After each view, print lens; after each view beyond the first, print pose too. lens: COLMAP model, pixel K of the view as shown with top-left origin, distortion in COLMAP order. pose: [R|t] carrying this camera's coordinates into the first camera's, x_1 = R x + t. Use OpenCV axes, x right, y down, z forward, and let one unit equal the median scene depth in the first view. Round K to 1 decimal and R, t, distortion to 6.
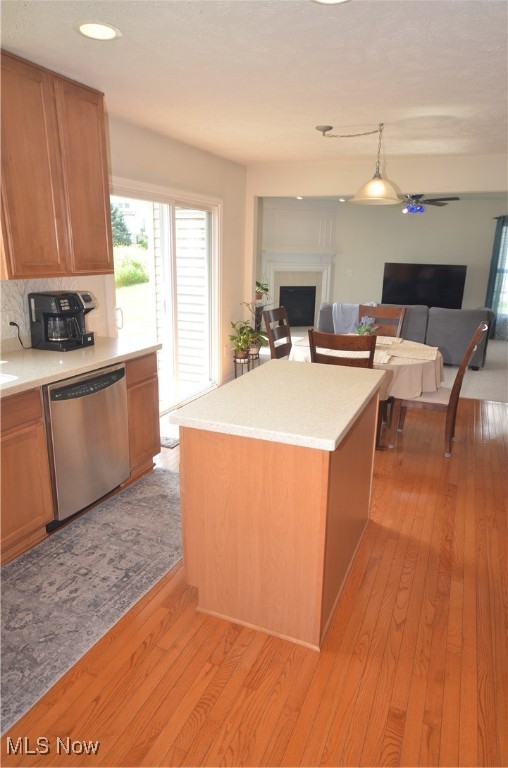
lens RADIAL K [[489.1, 0, 267.6], [0, 489.1, 385.7], [0, 0, 1]] dist [0.014610, 0.002313]
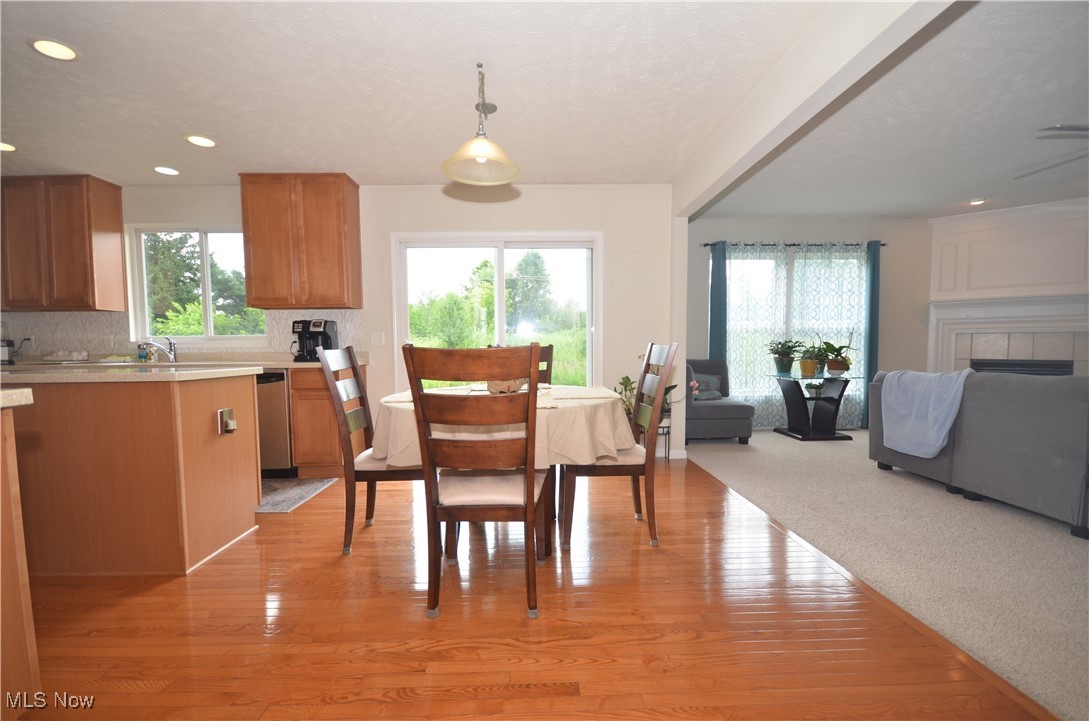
lens RADIAL K [[474.2, 0, 540.2], [0, 474.2, 377.4], [0, 0, 1]] dist [0.008981, -0.011280]
pose [[0.402668, 0.033493, -0.914733, 1.062484], [-0.230449, 0.970851, -0.065897, -0.096776], [0.885862, 0.237334, 0.398649, 1.089539]]
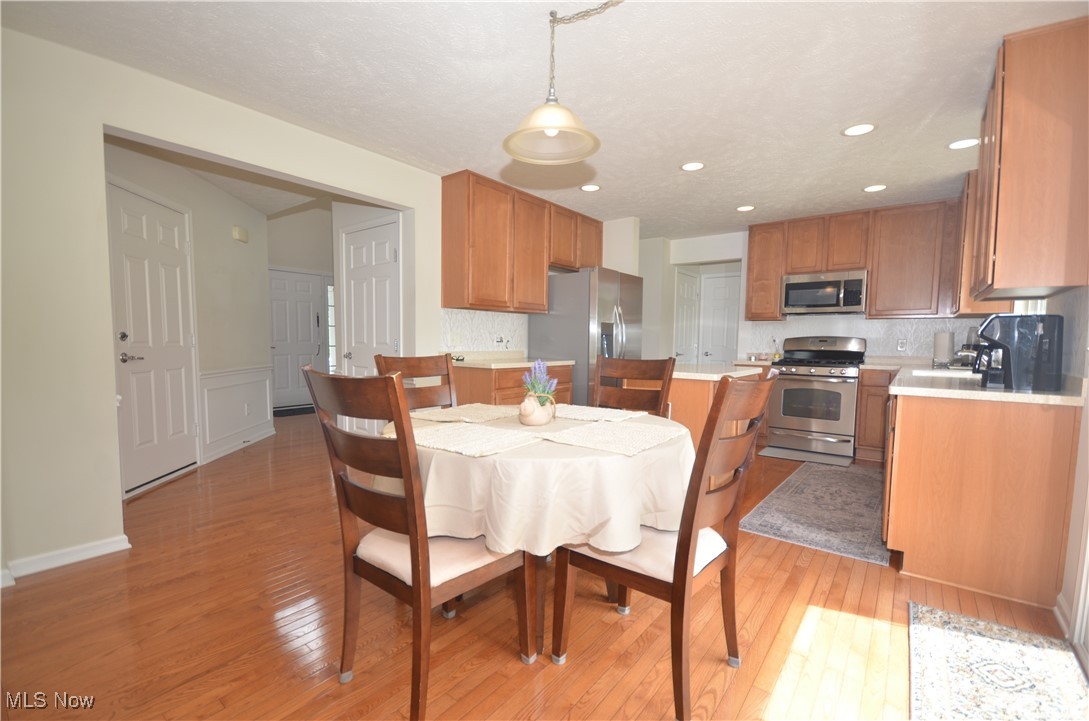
lens RADIAL K [[474.2, 0, 538.8], [0, 474.2, 375.3], [0, 0, 1]] dist [0.008981, -0.011280]
pose [[-0.960691, -0.055734, 0.271968, 0.094621], [0.041330, 0.940012, 0.338629, -0.392011], [-0.274526, 0.336558, -0.900757, 1.942282]]
